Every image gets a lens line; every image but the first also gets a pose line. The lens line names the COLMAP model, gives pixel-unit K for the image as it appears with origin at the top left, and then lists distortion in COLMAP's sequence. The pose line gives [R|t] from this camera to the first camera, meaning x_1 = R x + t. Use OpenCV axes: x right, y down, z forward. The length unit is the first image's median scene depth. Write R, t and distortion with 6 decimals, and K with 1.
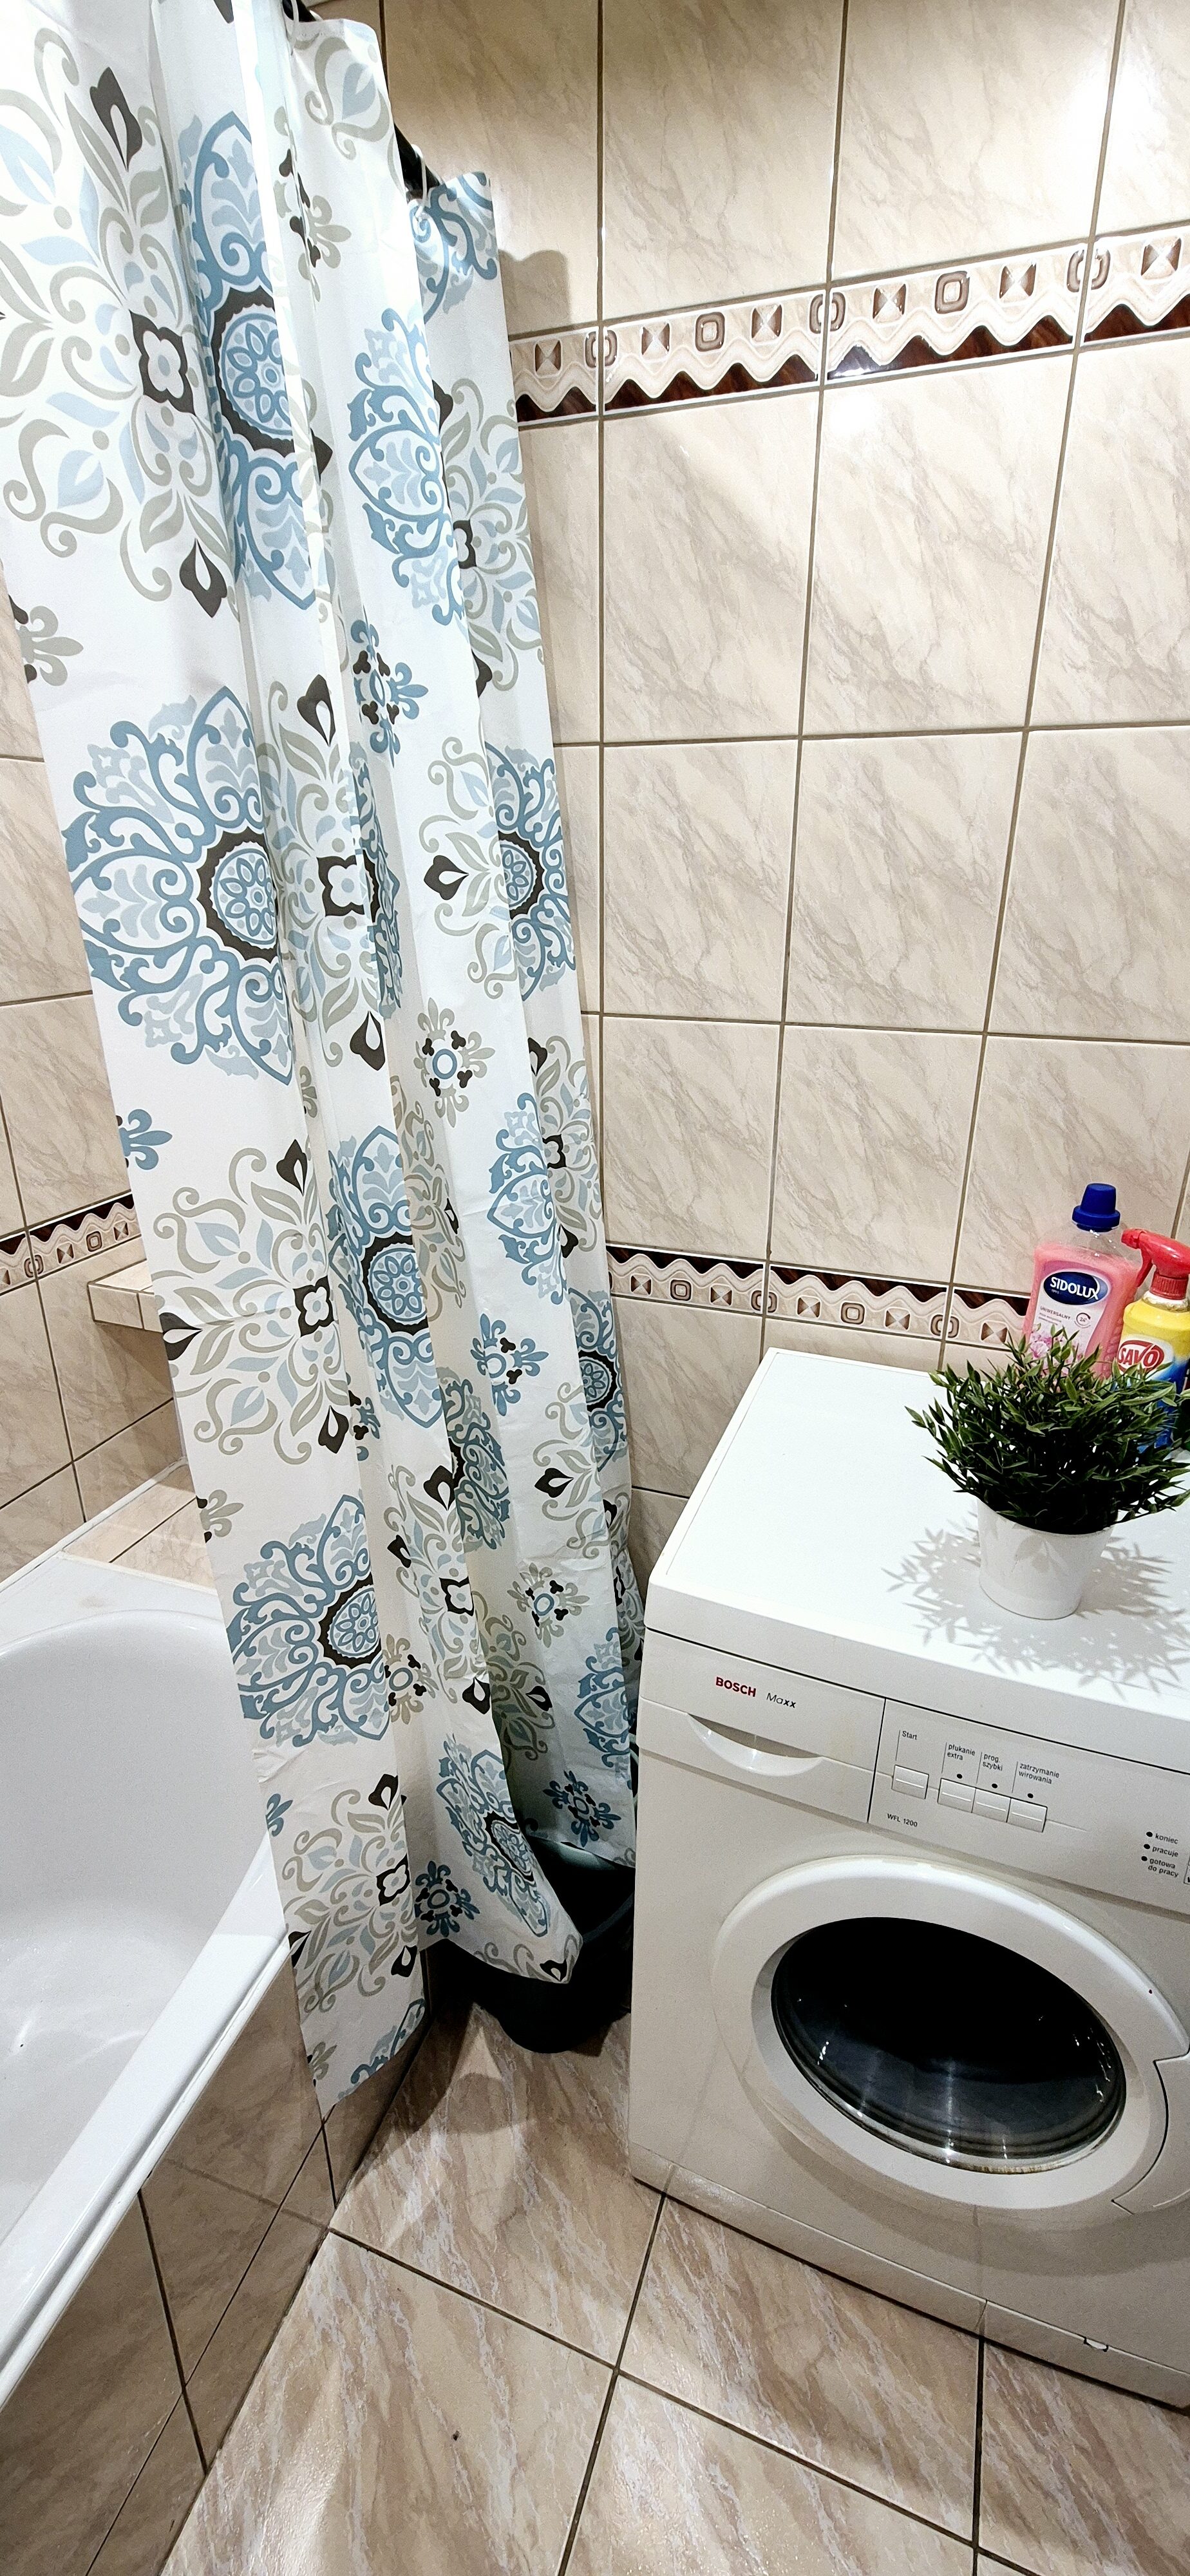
lens RADIAL K [[1054.8, 0, 579.3], [0, 1054.8, 1288.9], [0, 0, 1]] dist [0.000734, 0.000657]
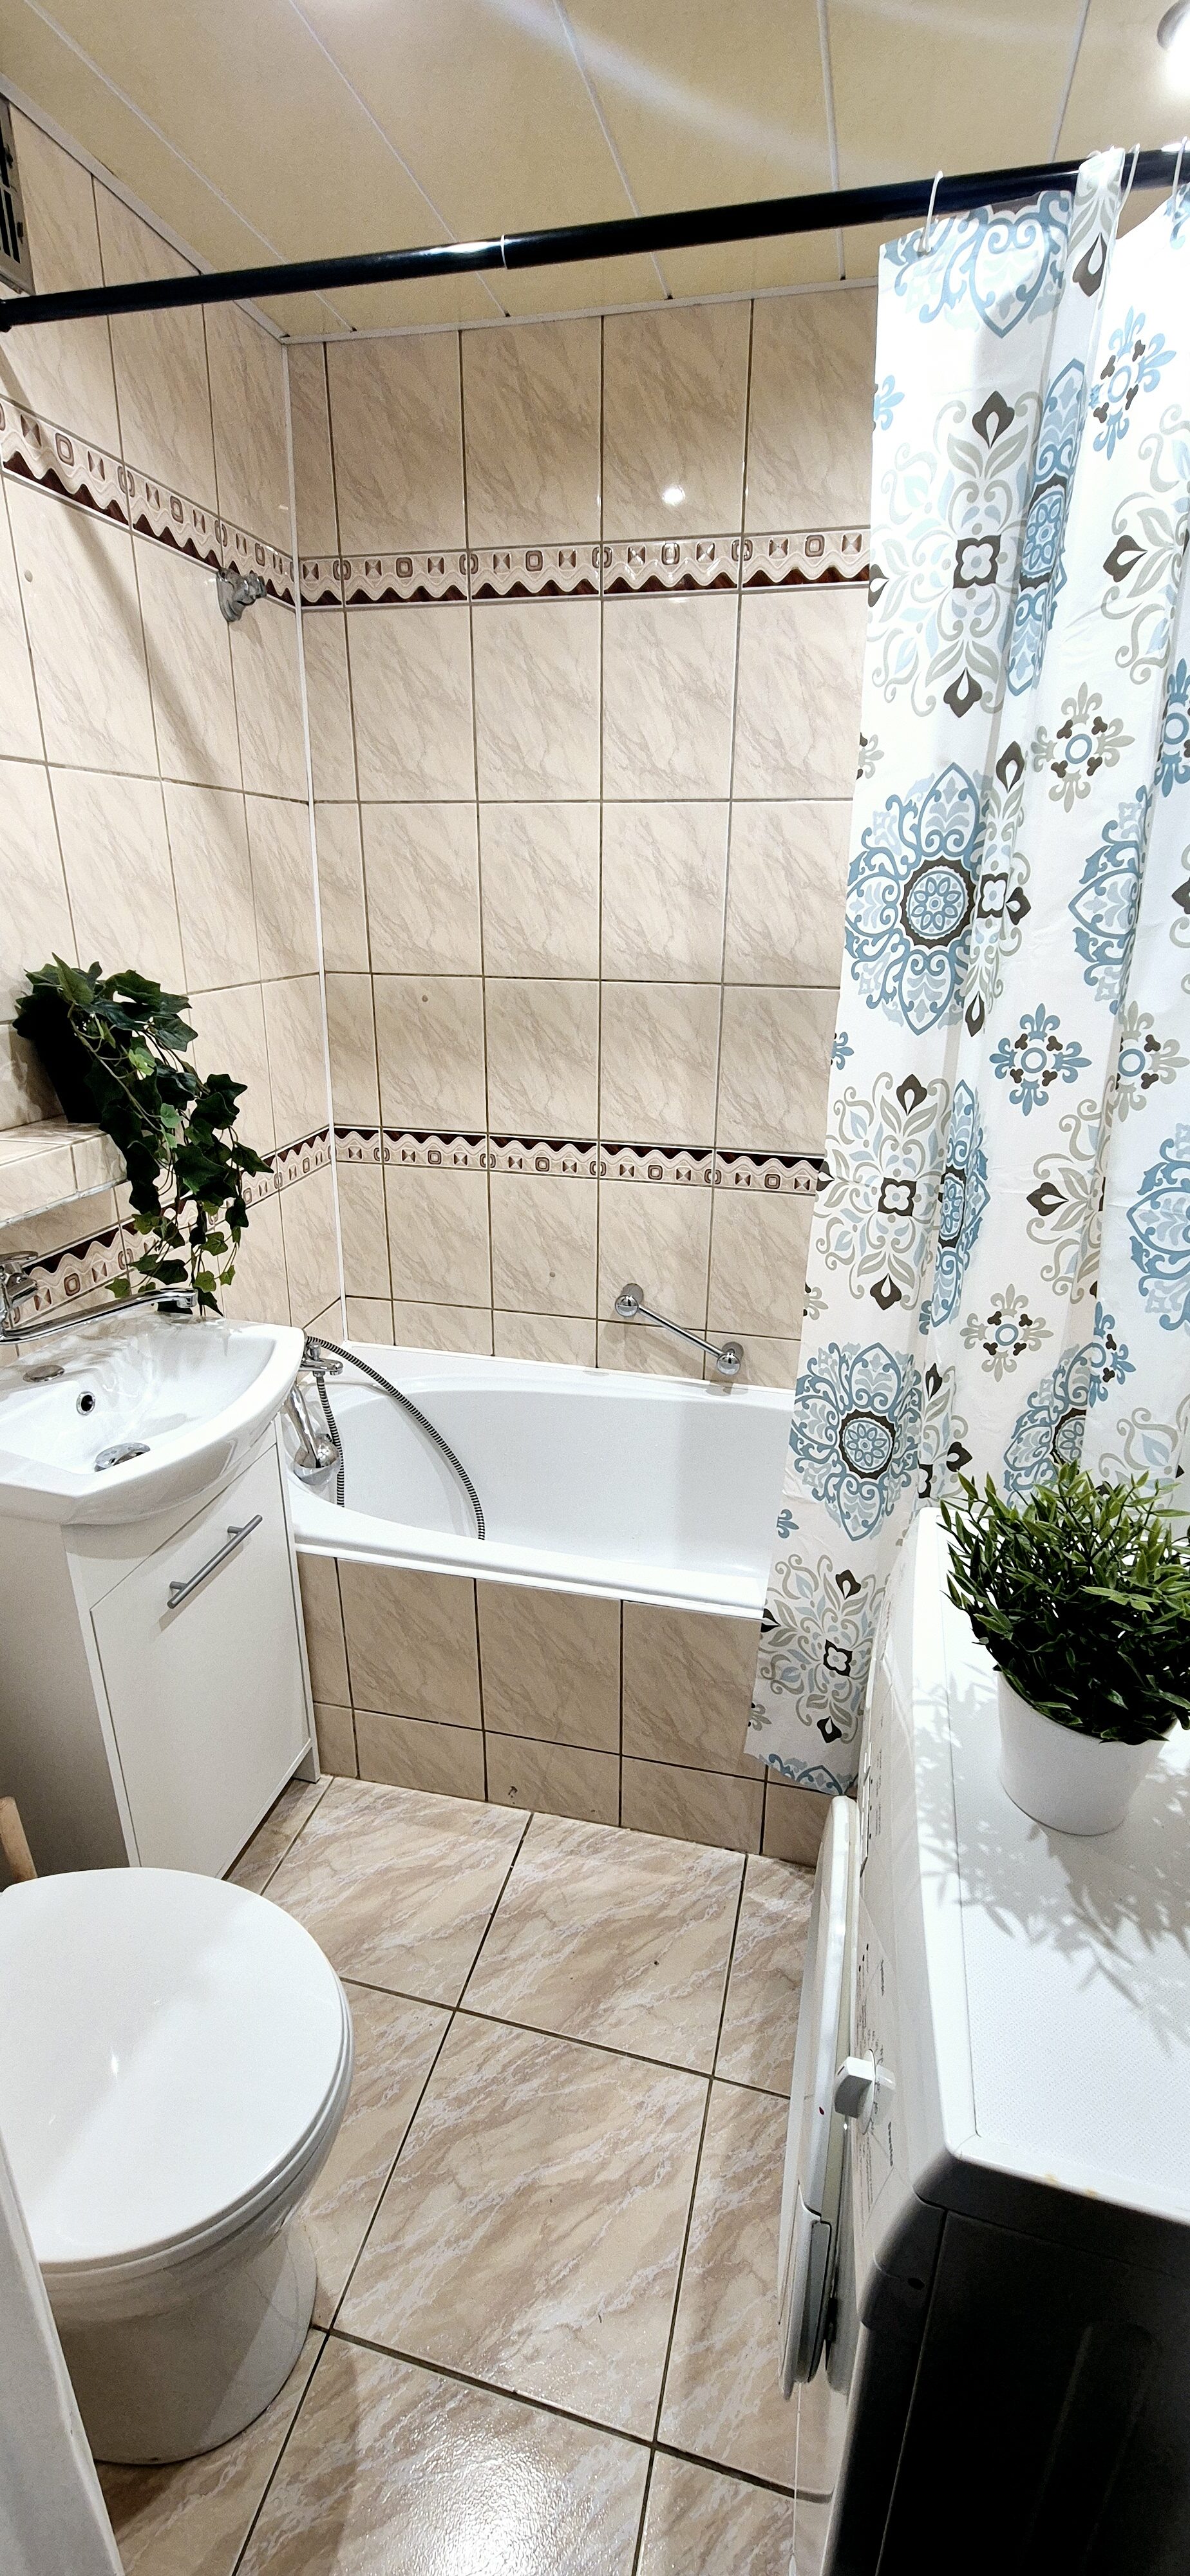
lens RADIAL K [[1054.8, 0, 605.6], [0, 1054.8, 1283.9], [0, 0, 1]] dist [0.000734, 0.000657]
pose [[0.096833, 0.348885, -0.932150, 1.183885], [-0.373012, 0.881013, 0.290996, -0.162807], [0.922759, 0.319525, 0.215450, 0.434152]]
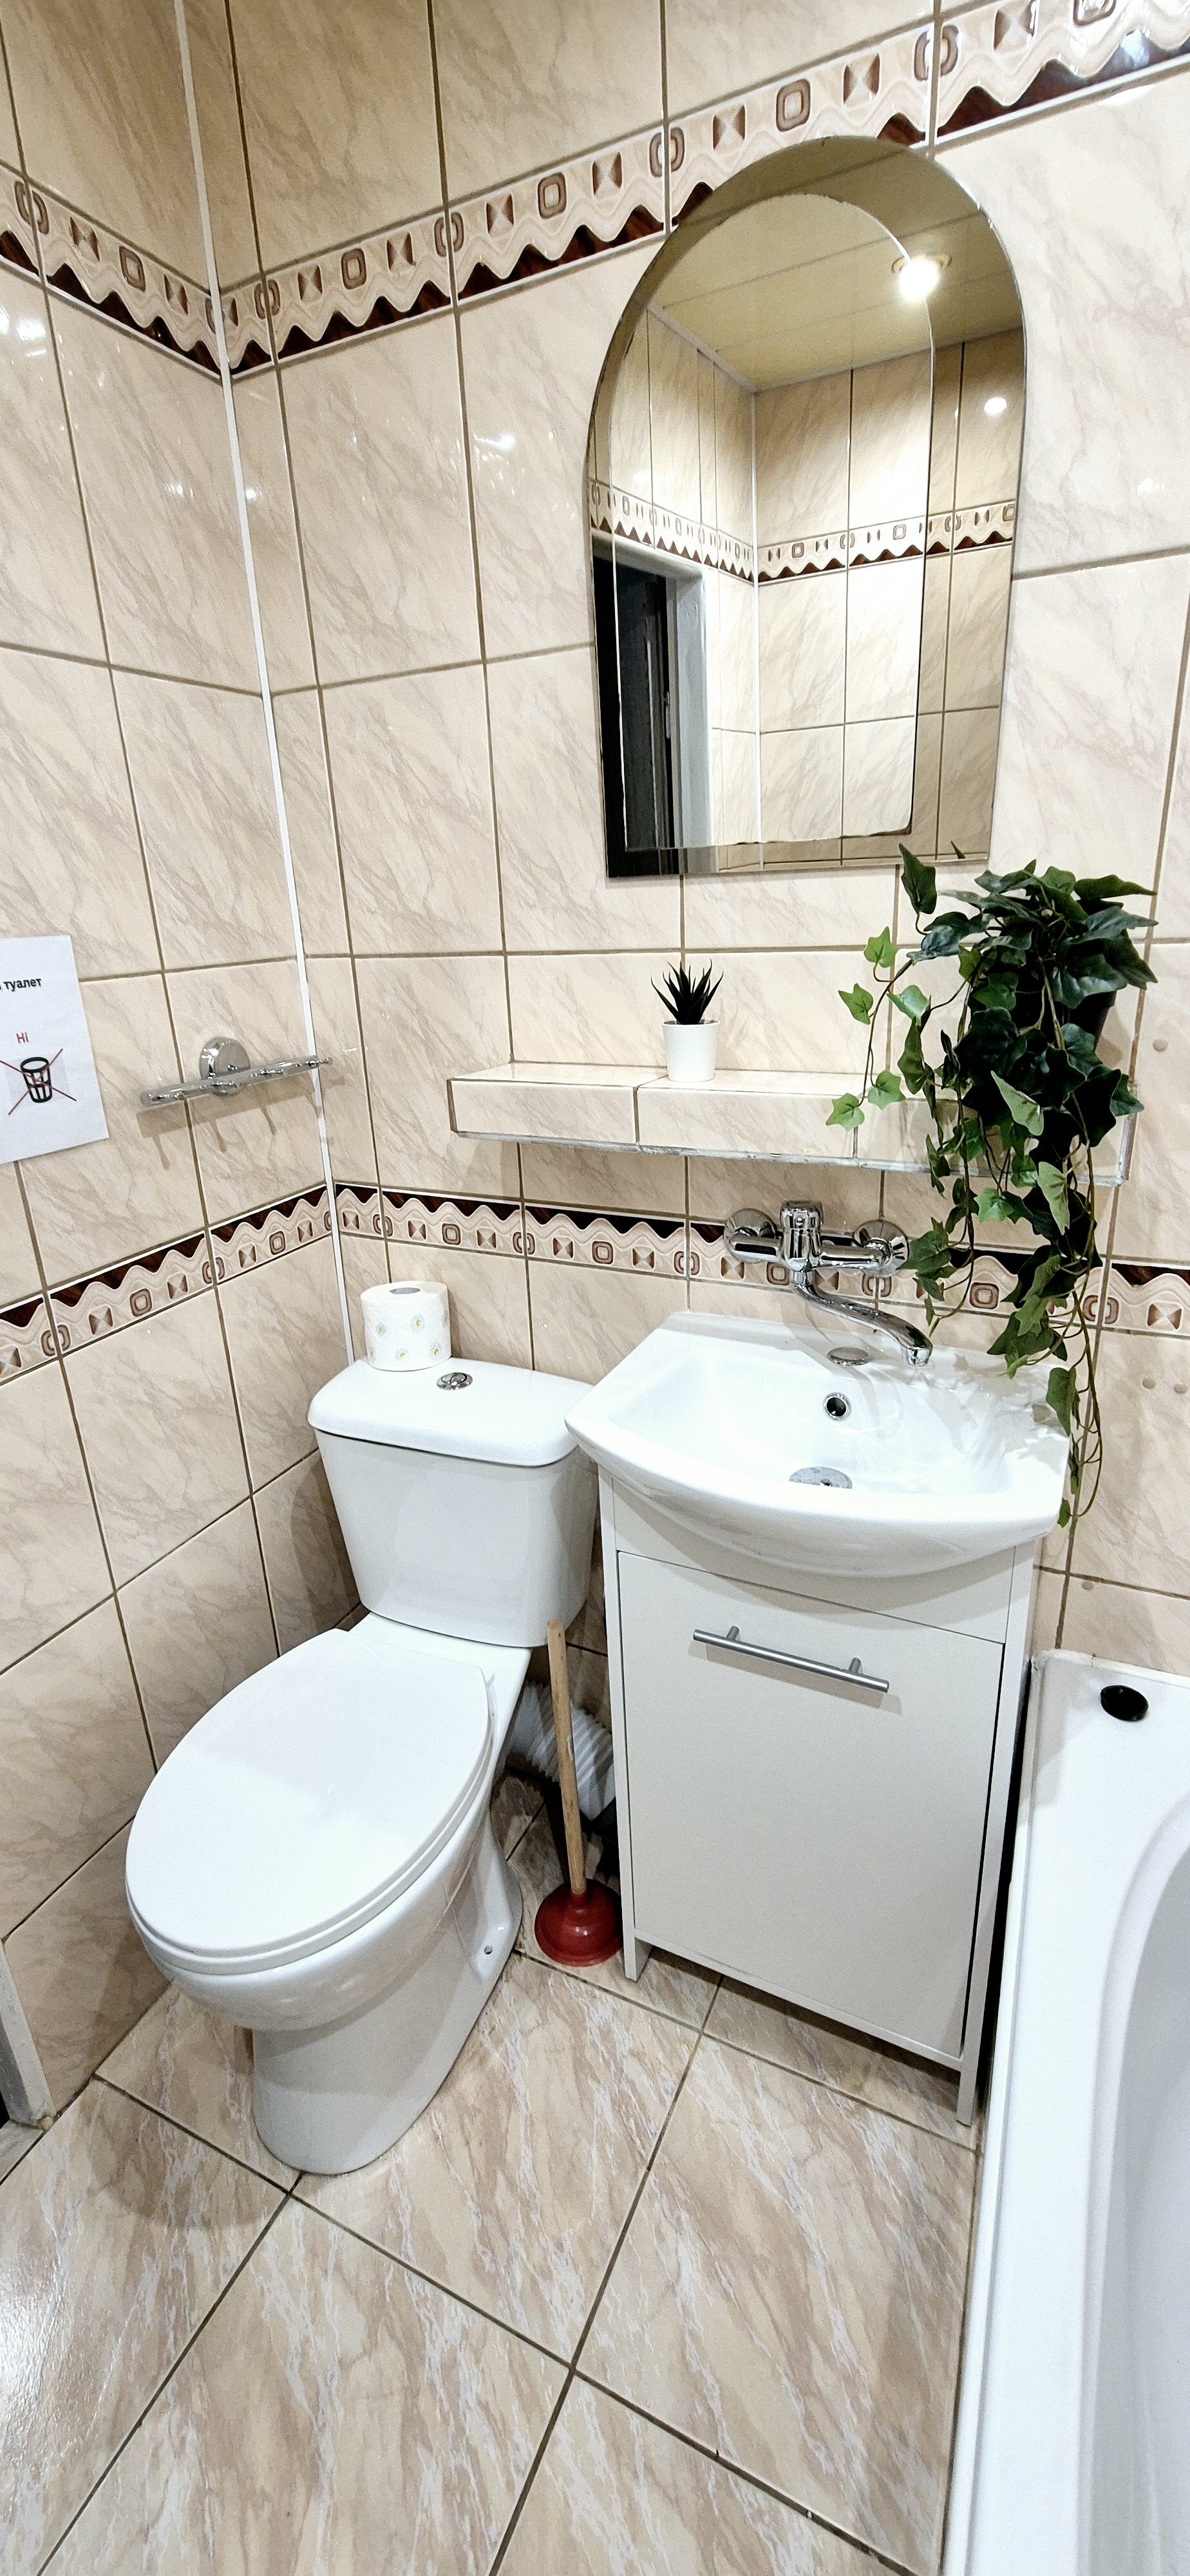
lens RADIAL K [[1054.8, 0, 600.8], [0, 1054.8, 1281.5], [0, 0, 1]] dist [0.000734, 0.000657]
pose [[-0.994077, 0.001237, 0.108674, -0.272038], [0.072938, 0.748893, 0.658665, -0.266648], [-0.080571, 0.662690, -0.744547, 1.064855]]
